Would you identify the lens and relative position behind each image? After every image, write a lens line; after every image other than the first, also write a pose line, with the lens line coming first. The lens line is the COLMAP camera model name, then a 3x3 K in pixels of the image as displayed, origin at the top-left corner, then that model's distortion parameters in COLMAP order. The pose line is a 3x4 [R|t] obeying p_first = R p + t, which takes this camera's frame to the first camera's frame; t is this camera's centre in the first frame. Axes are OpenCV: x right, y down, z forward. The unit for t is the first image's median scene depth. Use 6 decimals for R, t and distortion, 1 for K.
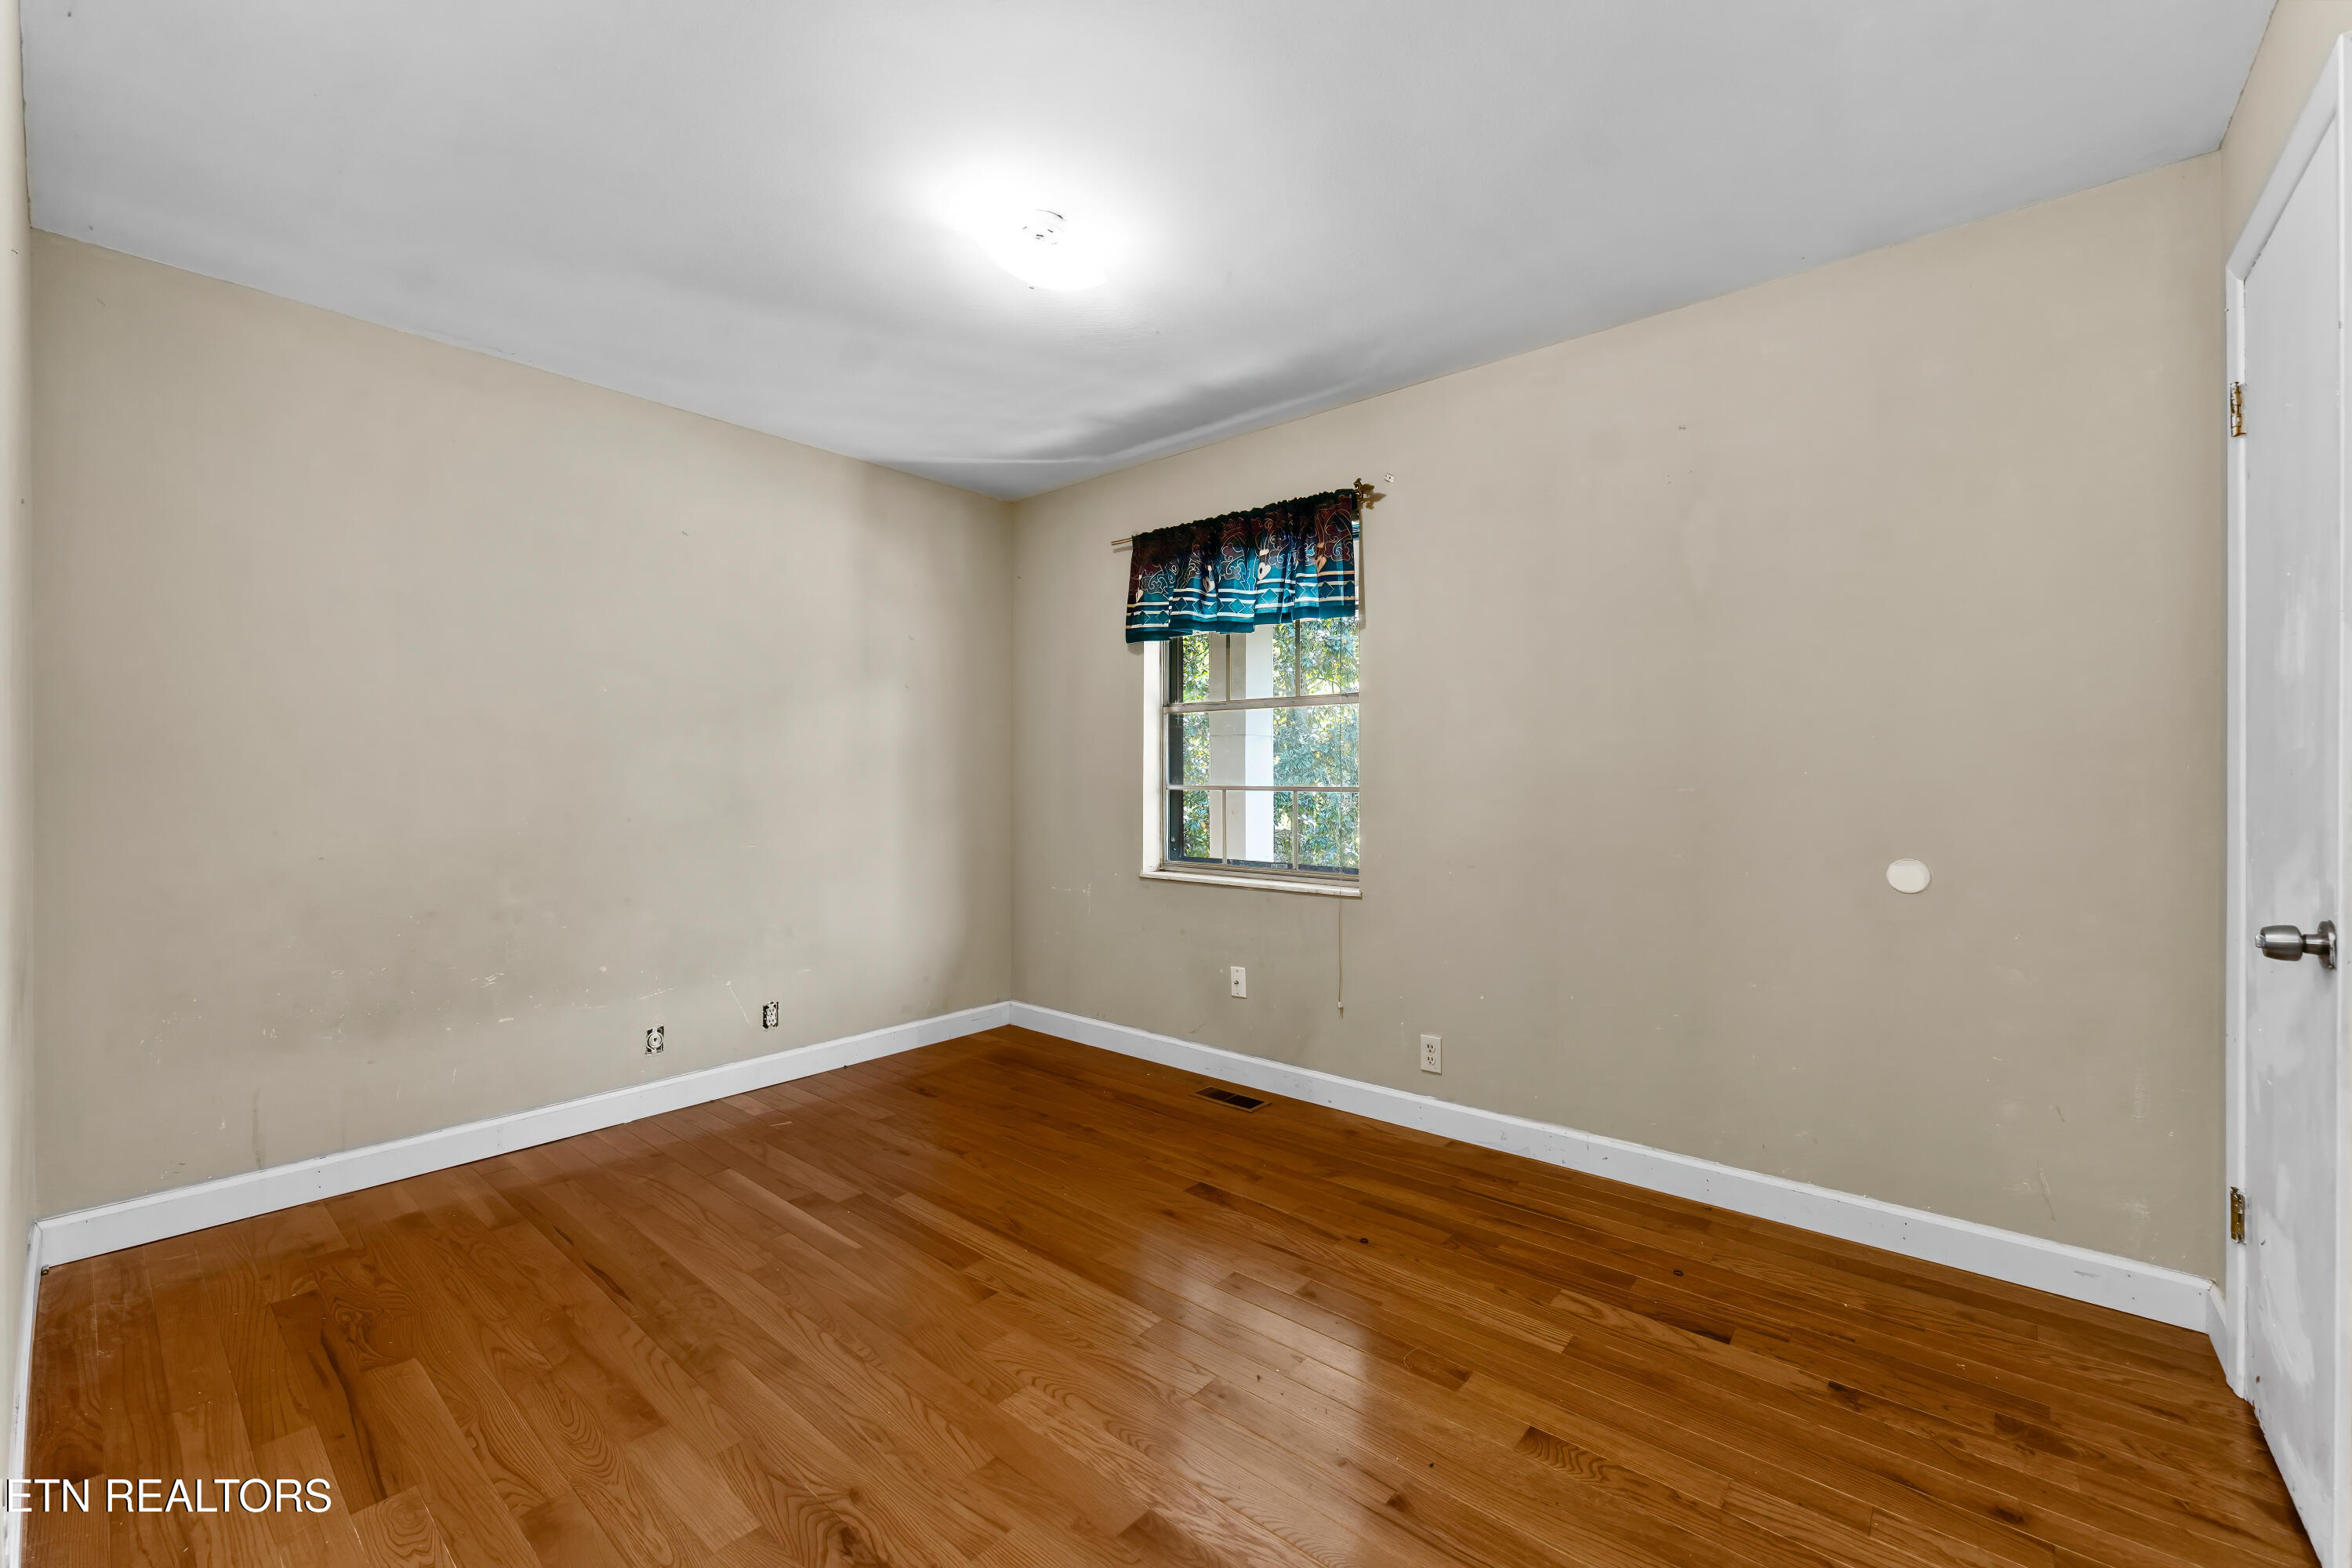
lens RADIAL K [[957.0, 0, 1168.5], [0, 957.0, 785.5], [0, 0, 1]] dist [-0.012626, 0.001247]
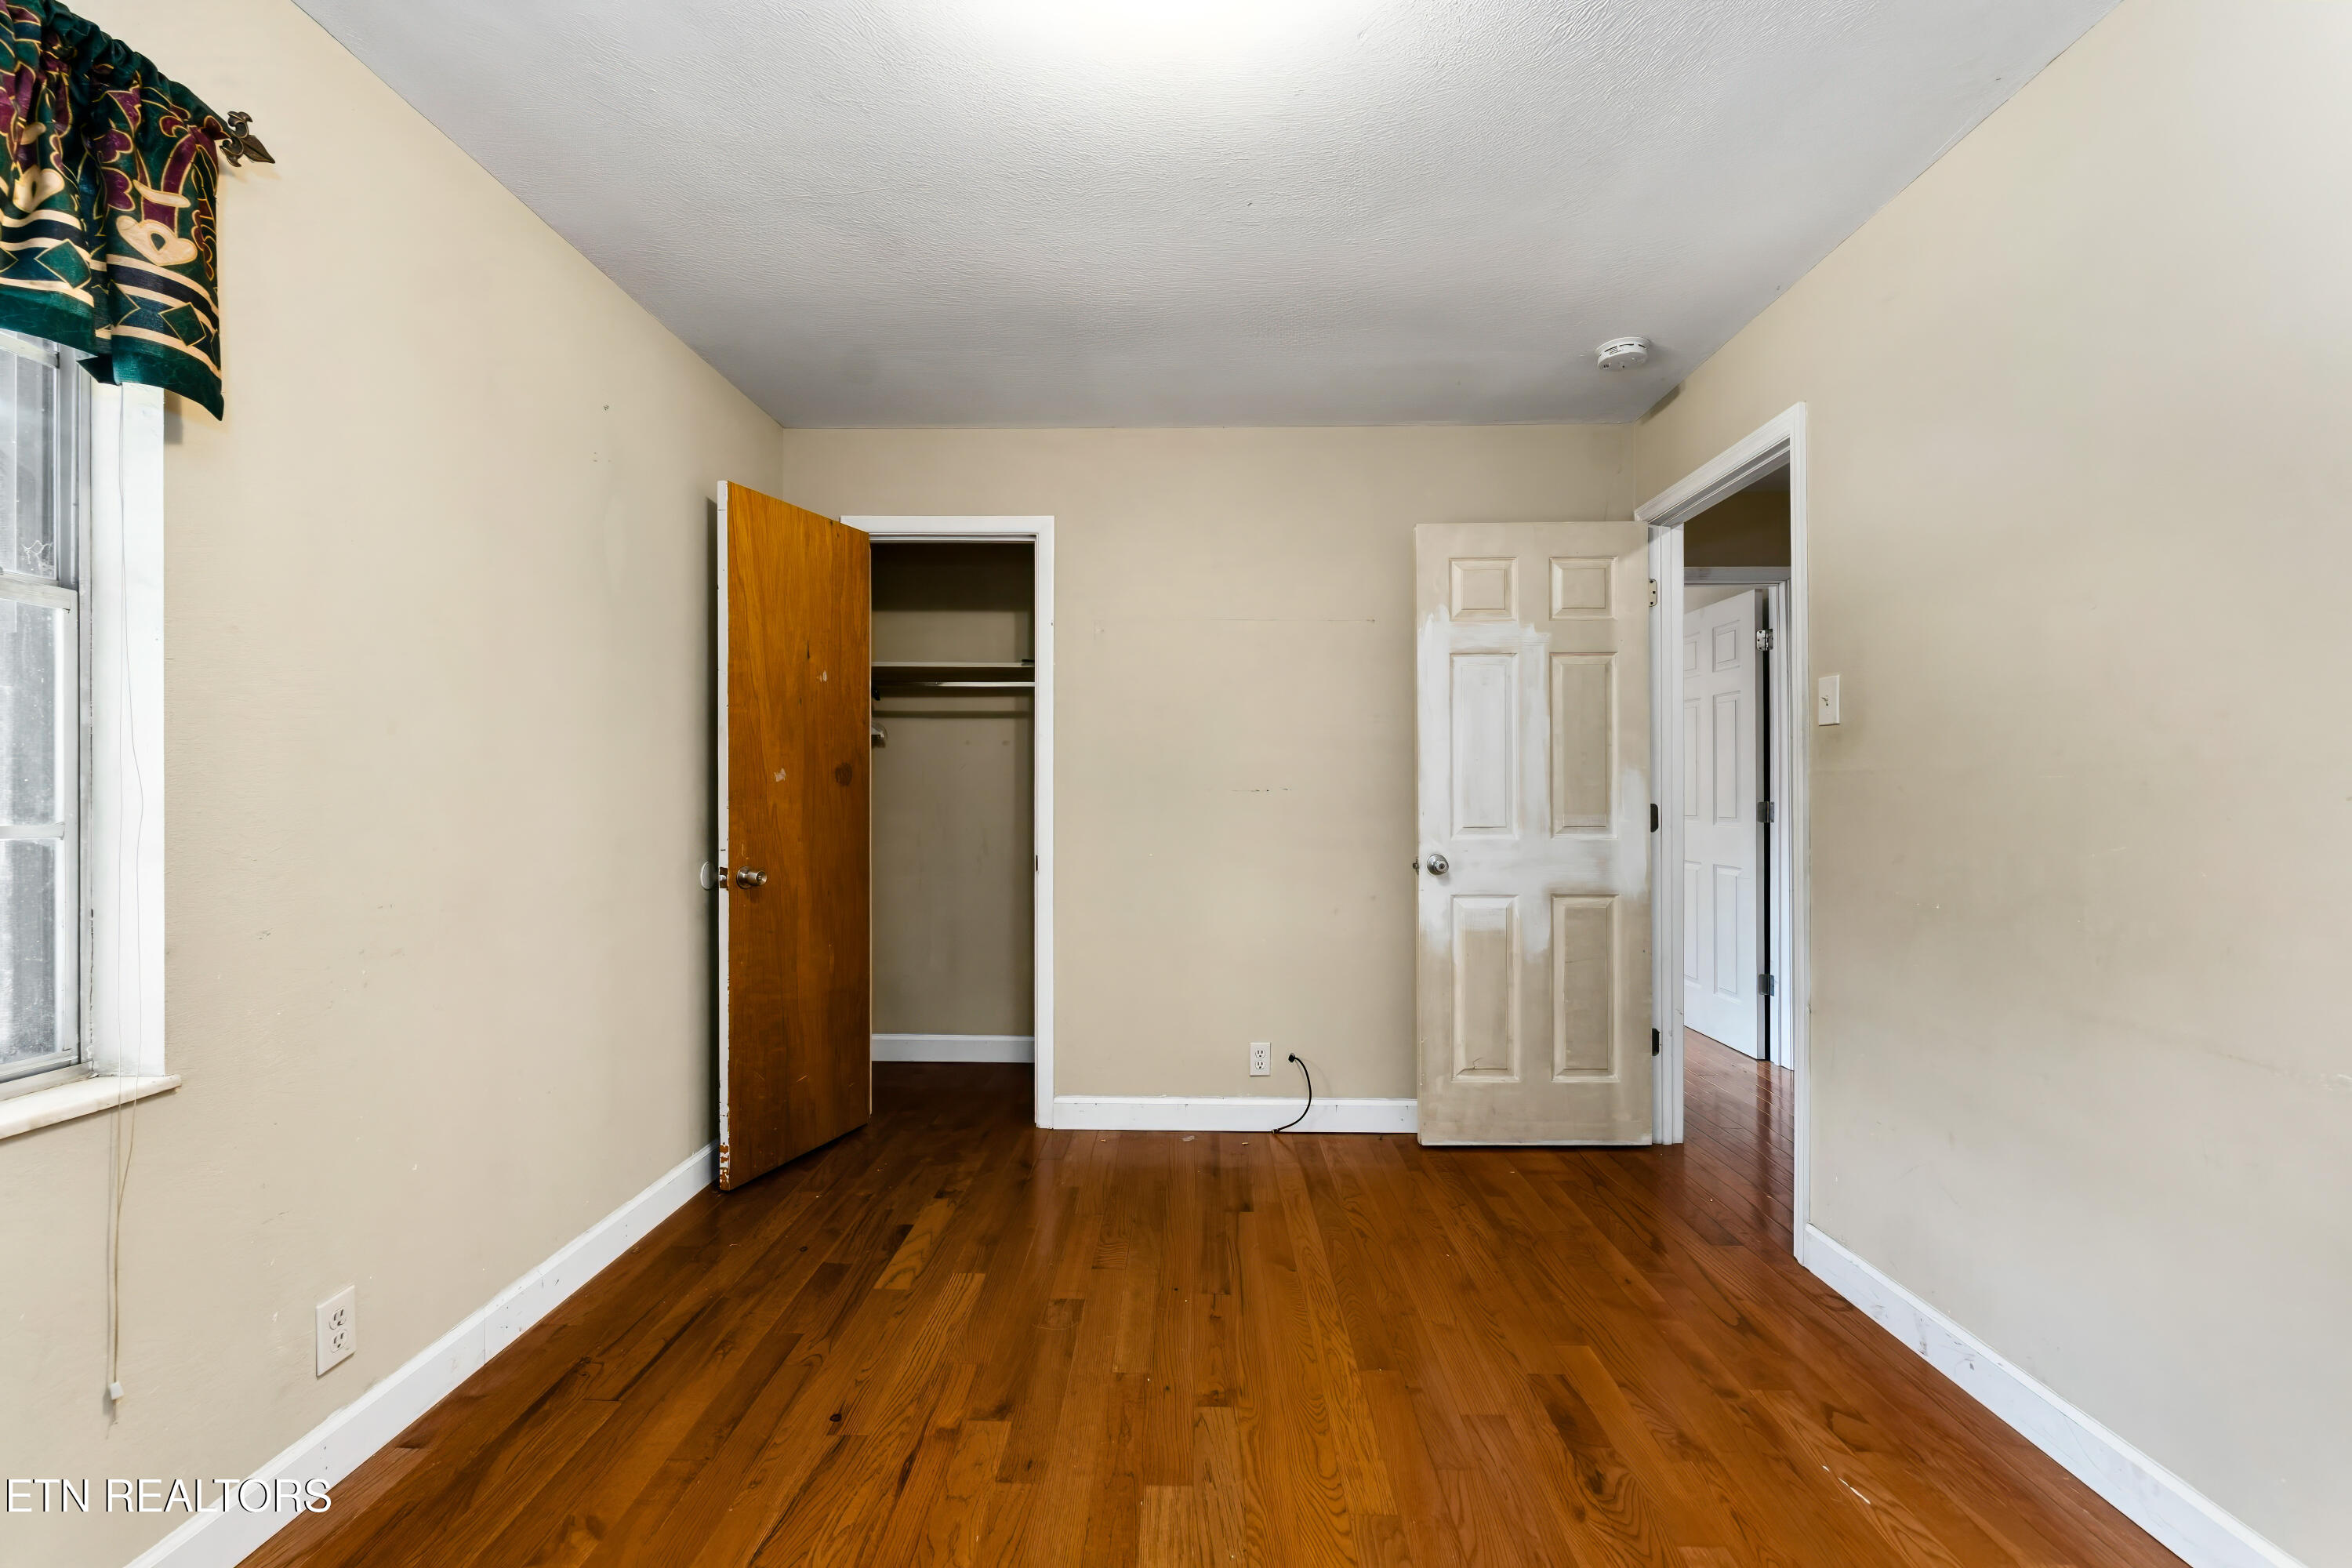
lens RADIAL K [[957.0, 0, 1174.1], [0, 957.0, 776.9], [0, 0, 1]] dist [-0.012626, 0.001247]
pose [[-0.636530, 0.011903, 0.771160, -0.710942], [0.007608, 0.999929, -0.009154, -0.018567], [-0.771215, 0.000040, -0.636575, 1.668703]]
